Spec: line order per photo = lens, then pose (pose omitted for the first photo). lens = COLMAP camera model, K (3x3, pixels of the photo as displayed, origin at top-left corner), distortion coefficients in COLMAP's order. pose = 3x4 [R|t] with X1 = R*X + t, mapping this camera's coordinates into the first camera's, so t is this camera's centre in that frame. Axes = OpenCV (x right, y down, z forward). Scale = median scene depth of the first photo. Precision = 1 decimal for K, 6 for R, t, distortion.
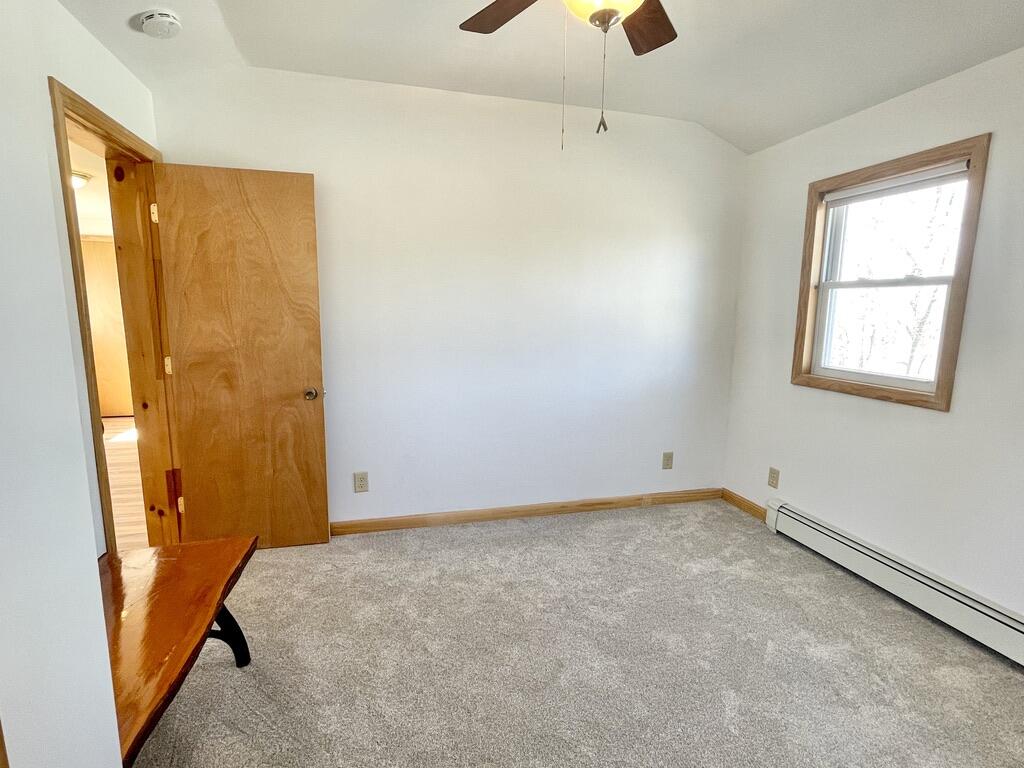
lens RADIAL K [[502.9, 0, 512.0], [0, 502.9, 384.0], [0, 0, 1]] dist [0.000090, -0.000017]
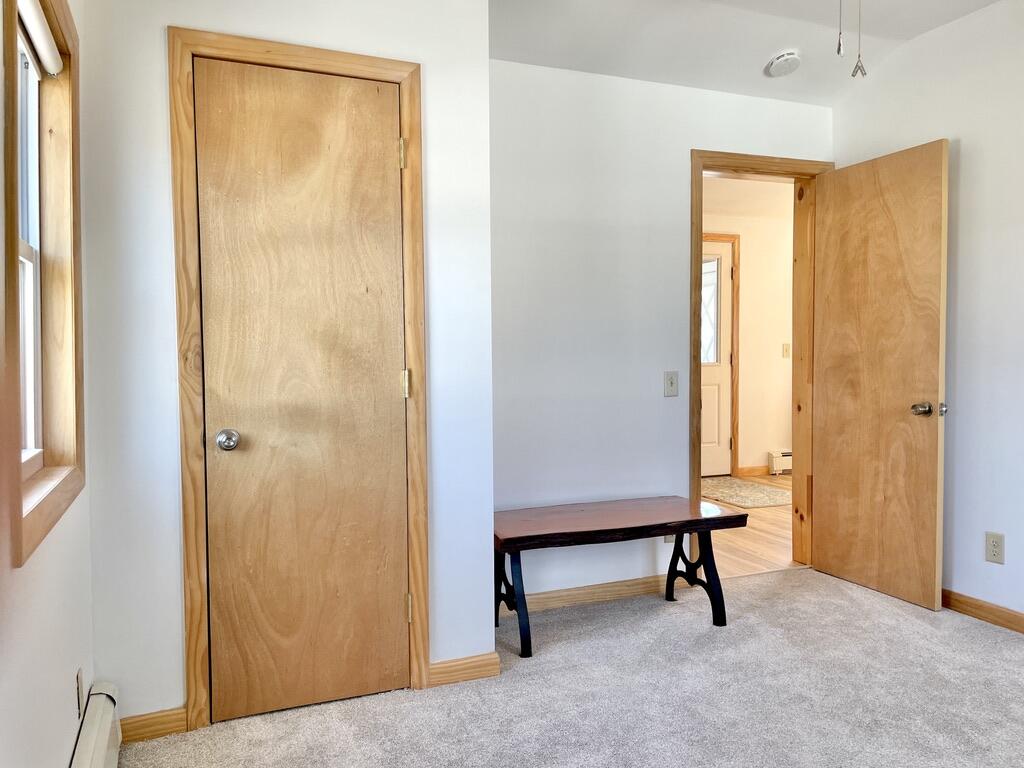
lens RADIAL K [[771.2, 0, 512.0], [0, 771.2, 384.0], [0, 0, 1]] dist [0.040838, 0.002025]
pose [[0.138201, 0.024907, -0.990091, 0.763693], [-0.144055, 0.989558, 0.004786, 0.071229], [0.979872, 0.141966, 0.140345, 0.186761]]
